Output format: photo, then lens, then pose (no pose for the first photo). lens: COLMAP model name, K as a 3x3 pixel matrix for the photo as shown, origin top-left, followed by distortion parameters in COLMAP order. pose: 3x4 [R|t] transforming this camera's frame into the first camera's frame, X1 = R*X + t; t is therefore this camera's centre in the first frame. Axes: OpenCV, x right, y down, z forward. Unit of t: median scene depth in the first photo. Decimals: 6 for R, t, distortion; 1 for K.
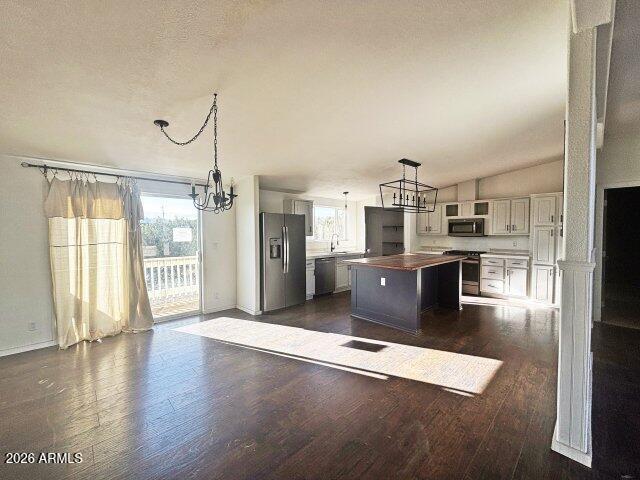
lens RADIAL K [[258.0, 0, 320.0], [0, 258.0, 240.0], [0, 0, 1]] dist [-0.000128, -0.000251]
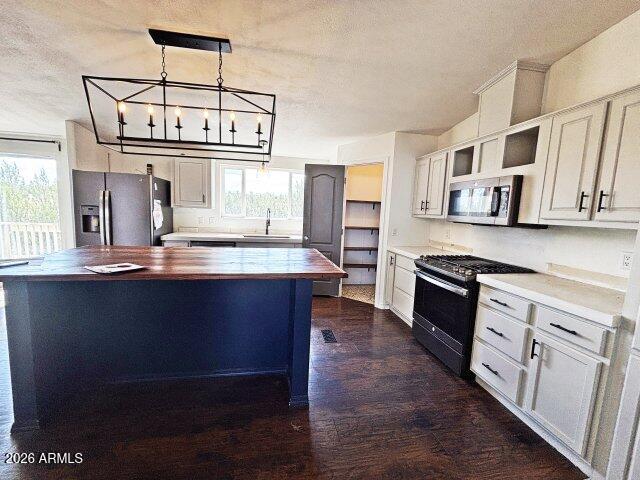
lens RADIAL K [[258.0, 0, 320.0], [0, 258.0, 240.0], [0, 0, 1]] dist [-0.000128, -0.000251]
pose [[0.840519, 0.100715, -0.532338, 0.602773], [-0.060357, 0.993860, 0.092734, -0.012348], [0.538409, -0.045814, 0.841437, 0.554108]]
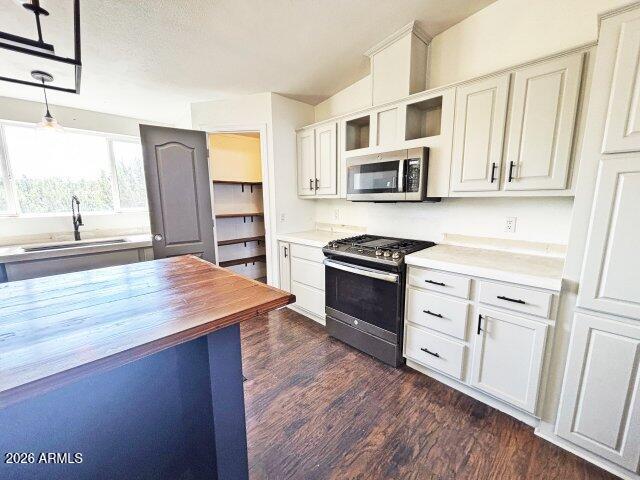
lens RADIAL K [[258.0, 0, 320.0], [0, 258.0, 240.0], [0, 0, 1]] dist [-0.000128, -0.000251]
pose [[0.999923, -0.005264, 0.011219, 0.489649], [0.003686, 0.990666, 0.136260, -0.009953], [-0.011832, -0.136208, 0.990610, 0.650091]]
